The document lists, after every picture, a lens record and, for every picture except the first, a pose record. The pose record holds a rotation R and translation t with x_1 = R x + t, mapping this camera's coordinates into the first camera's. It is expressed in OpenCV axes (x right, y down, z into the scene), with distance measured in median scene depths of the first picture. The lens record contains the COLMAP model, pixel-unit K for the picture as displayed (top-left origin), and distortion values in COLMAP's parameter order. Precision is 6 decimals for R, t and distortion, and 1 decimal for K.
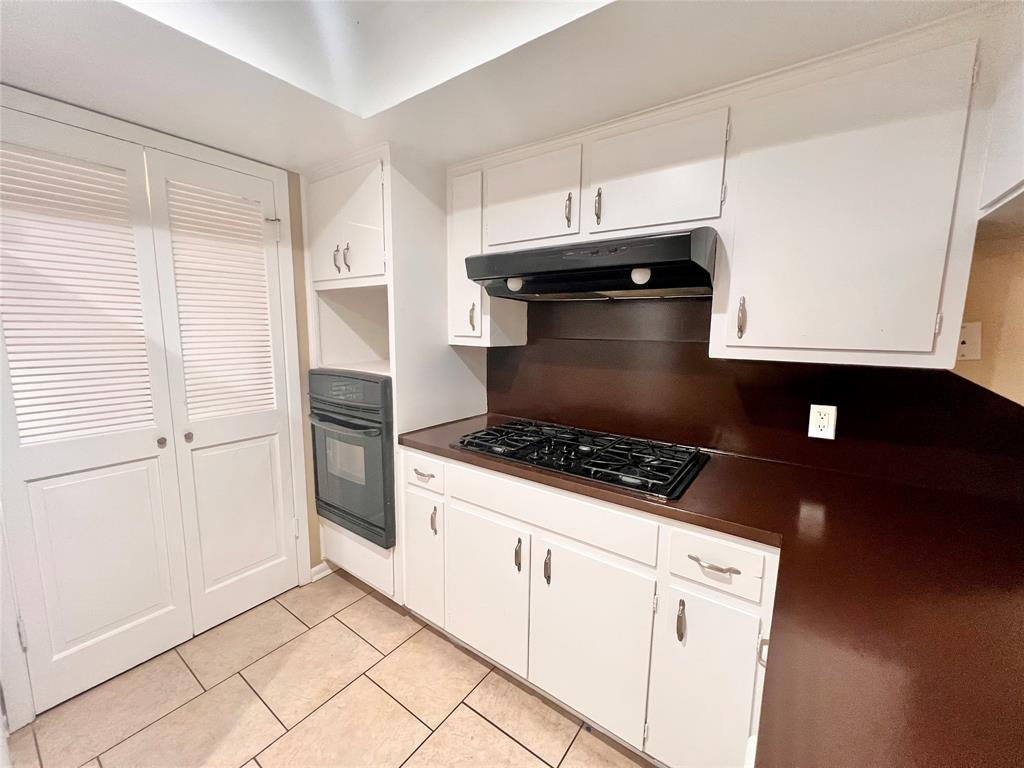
lens RADIAL K [[410.3, 0, 513.8], [0, 410.3, 384.0], [0, 0, 1]] dist [-0.000738, 0.000025]
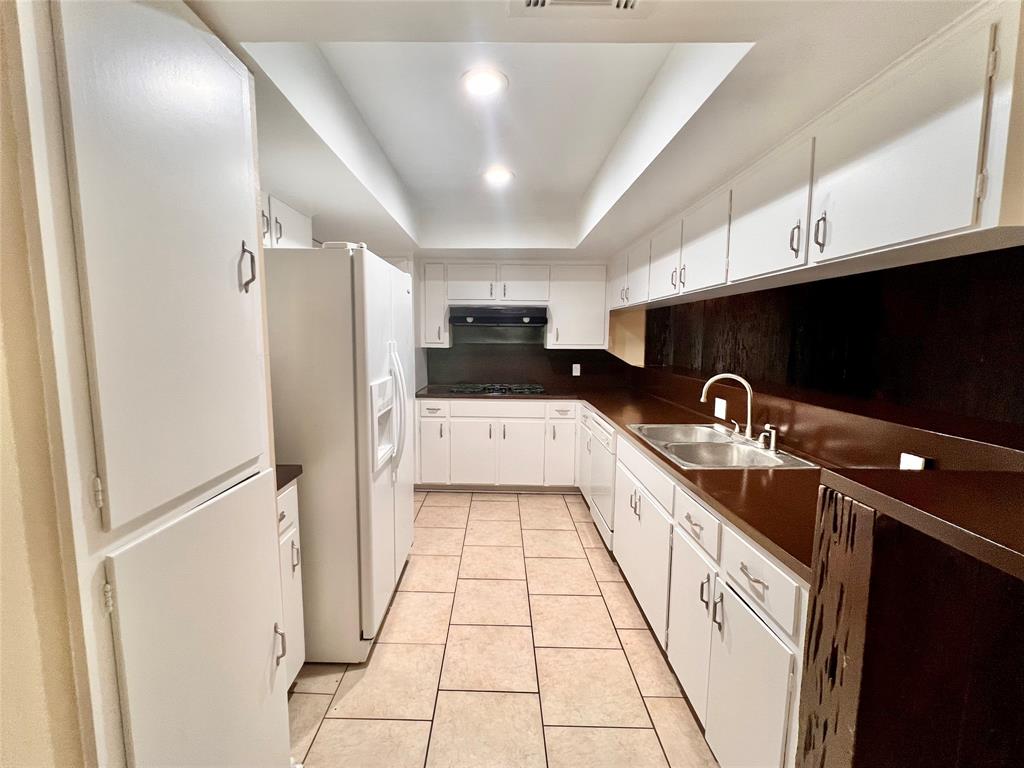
lens RADIAL K [[436.2, 0, 490.1], [0, 436.2, 383.5], [0, 0, 1]] dist [0.001061, 0.000168]
pose [[0.826738, -0.068687, 0.558378, -1.348459], [0.080107, 0.996778, 0.004009, 0.115258], [-0.556854, 0.041416, 0.829577, -1.108887]]
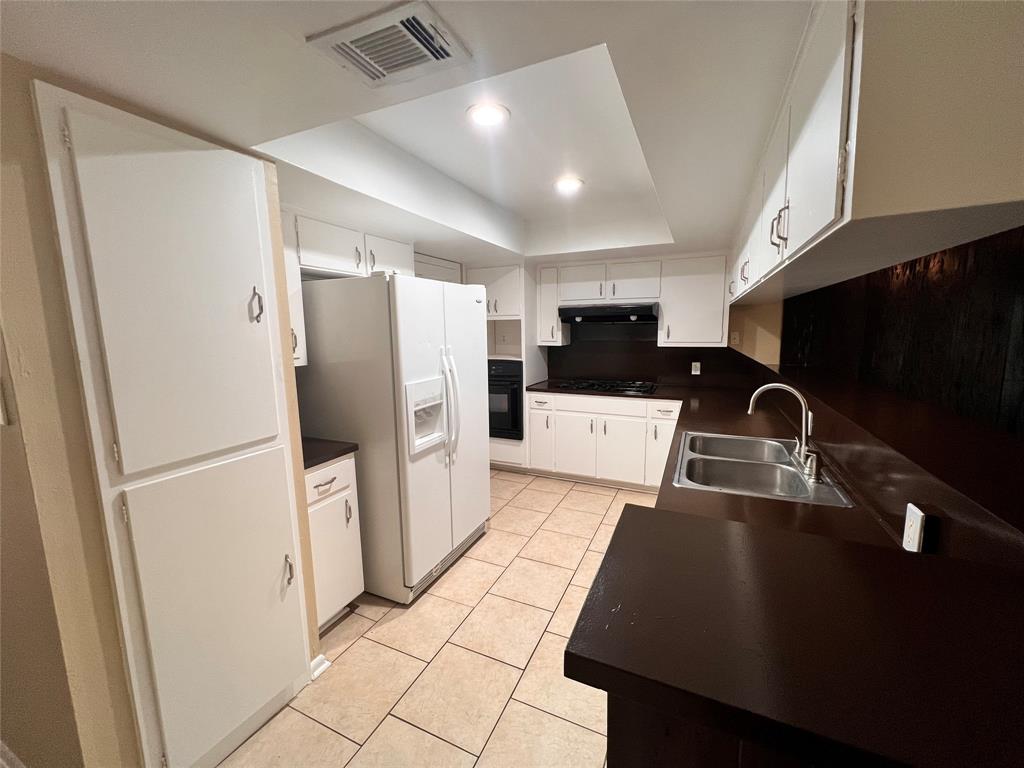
lens RADIAL K [[410.3, 0, 513.8], [0, 410.3, 384.0], [0, 0, 1]] dist [-0.000738, 0.000025]
pose [[0.981953, -0.051328, 0.182025, -0.869198], [0.051075, 0.998676, 0.006084, 0.106823], [-0.182097, 0.003323, 0.983275, -1.351713]]
